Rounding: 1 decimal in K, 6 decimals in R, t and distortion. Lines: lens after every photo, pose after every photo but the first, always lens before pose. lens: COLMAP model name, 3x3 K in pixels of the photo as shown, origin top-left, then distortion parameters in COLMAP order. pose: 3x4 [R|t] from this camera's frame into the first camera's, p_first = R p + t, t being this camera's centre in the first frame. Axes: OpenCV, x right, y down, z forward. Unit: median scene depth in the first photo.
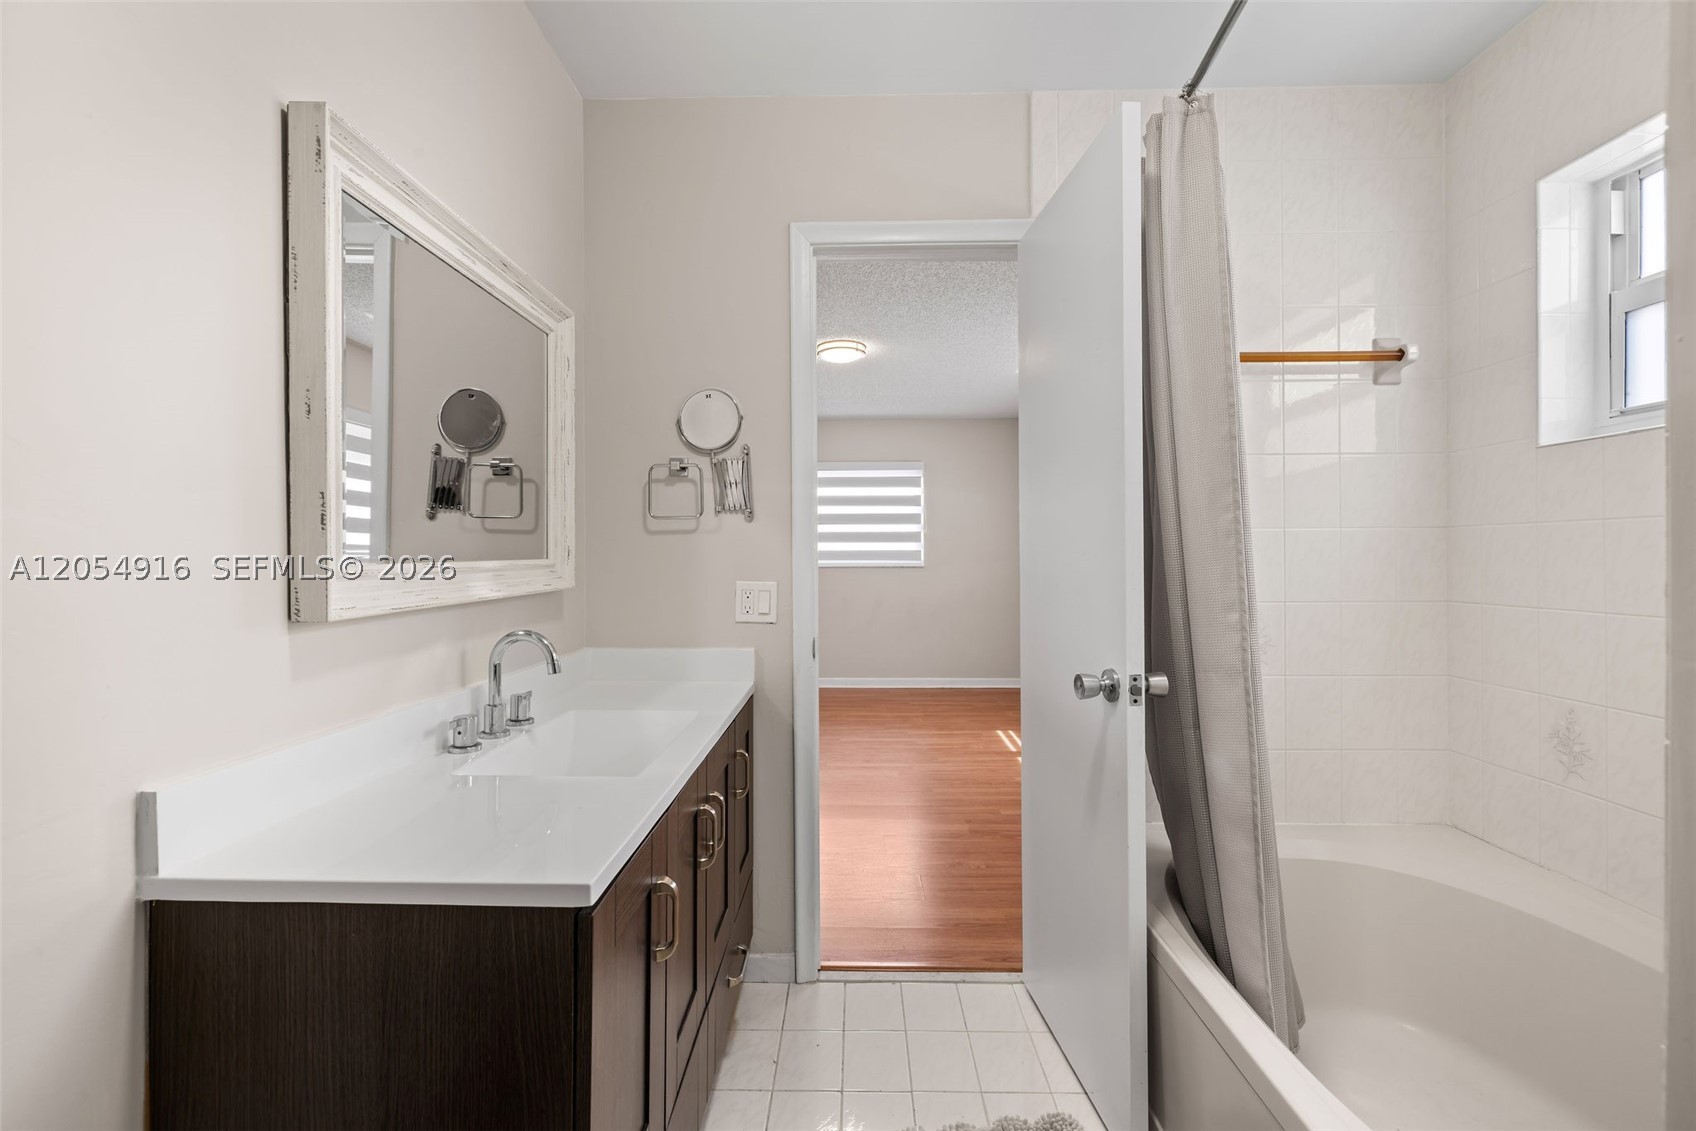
lens RADIAL K [[723.2, 0, 848.1], [0, 723.2, 556.5], [0, 0, 1]] dist [0.000119, 0.000091]
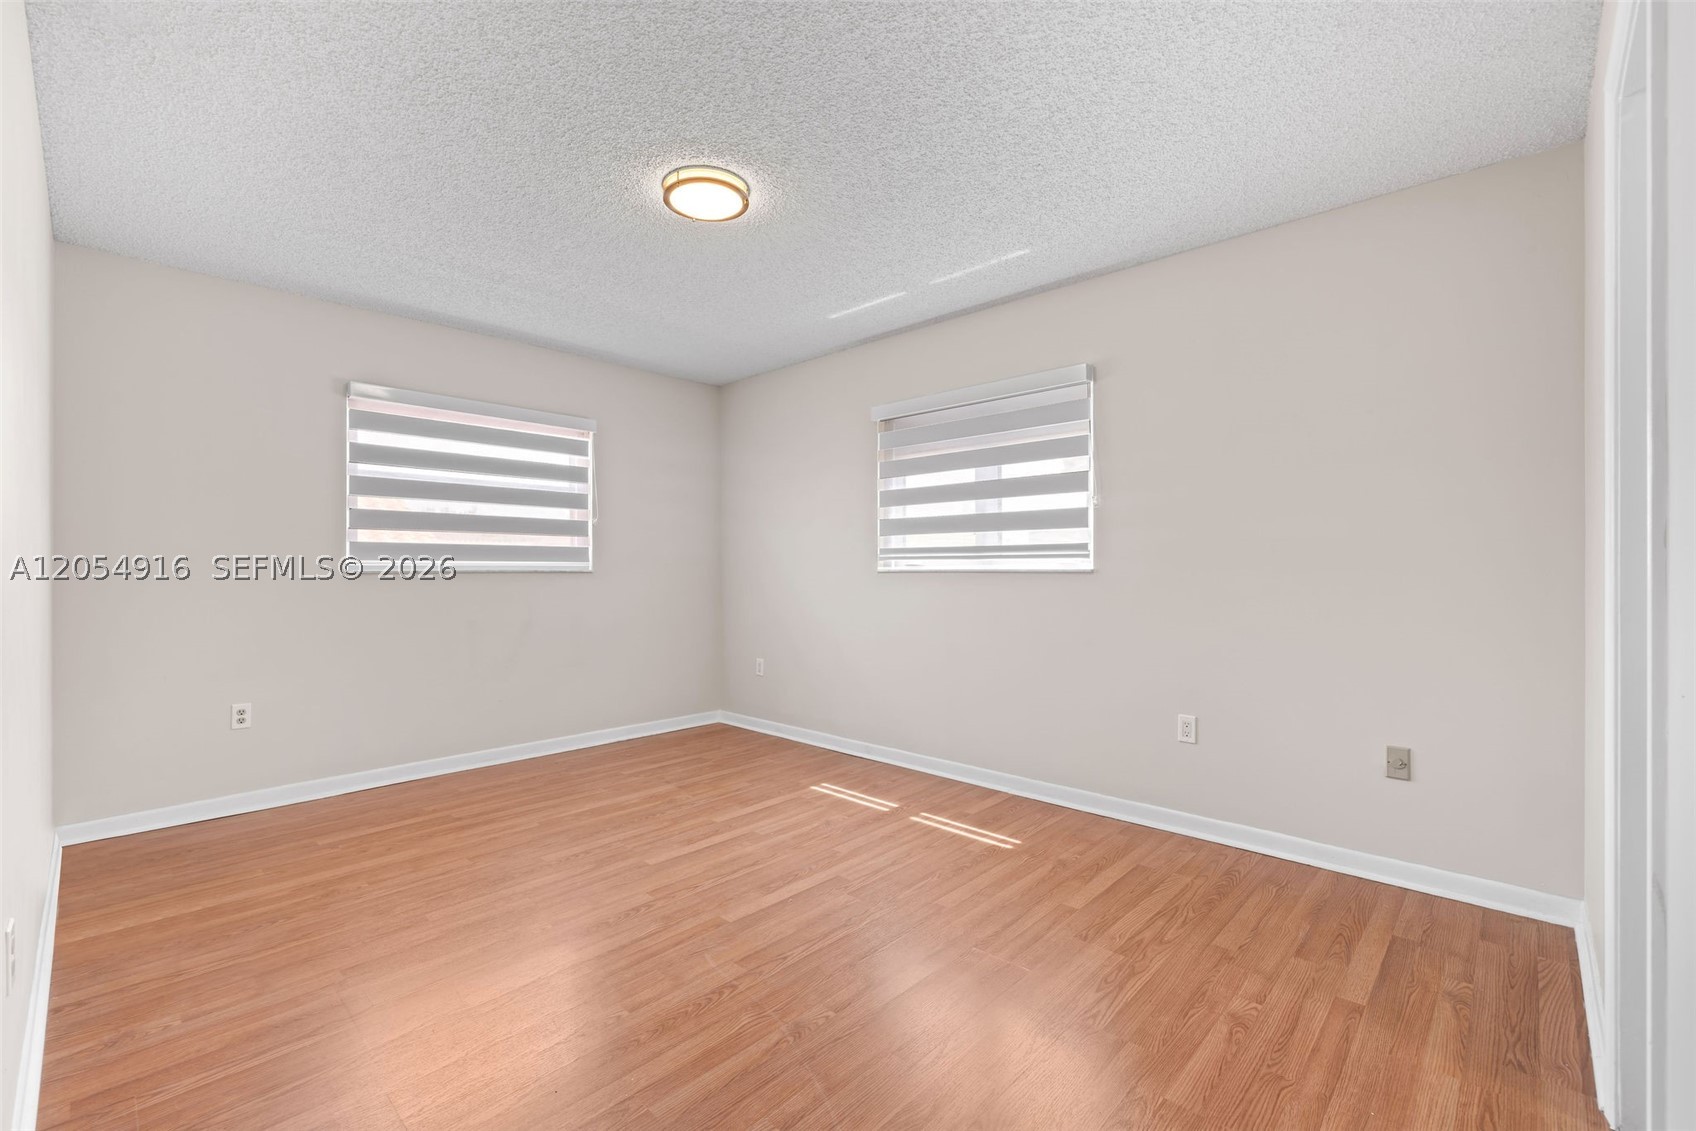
lens RADIAL K [[716.4, 0, 847.3], [0, 716.4, 570.6], [0, 0, 1]] dist [0.000831, 0.000140]
pose [[0.675434, -0.002358, 0.737417, -0.465056], [-0.002088, 0.999985, 0.005110, 0.017927], [-0.737417, -0.004992, 0.675419, 0.693917]]
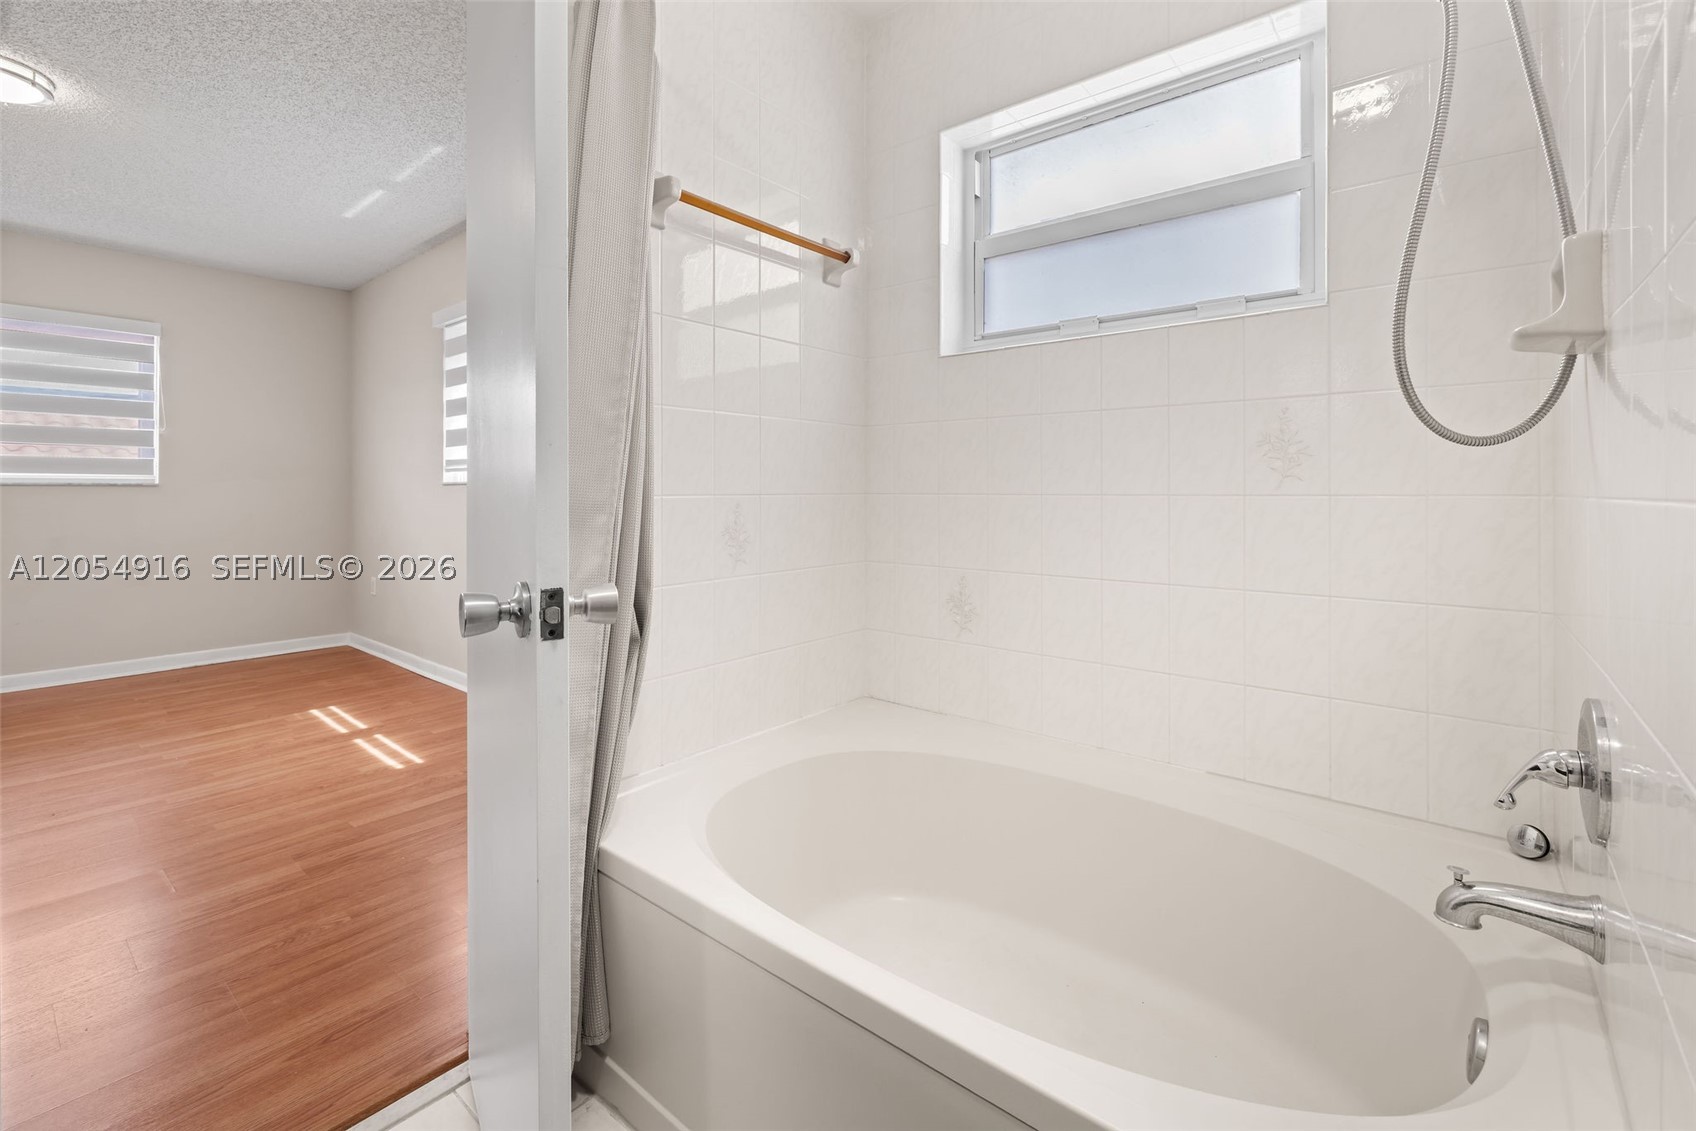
lens RADIAL K [[736.9, 0, 846.9], [0, 736.9, 486.4], [0, 0, 1]] dist [-0.003445, -0.000665]
pose [[0.628015, 0.003353, 0.778194, -0.041172], [0.000045, 0.999991, -0.004345, 0.035890], [-0.778201, 0.002764, 0.628009, 0.202637]]
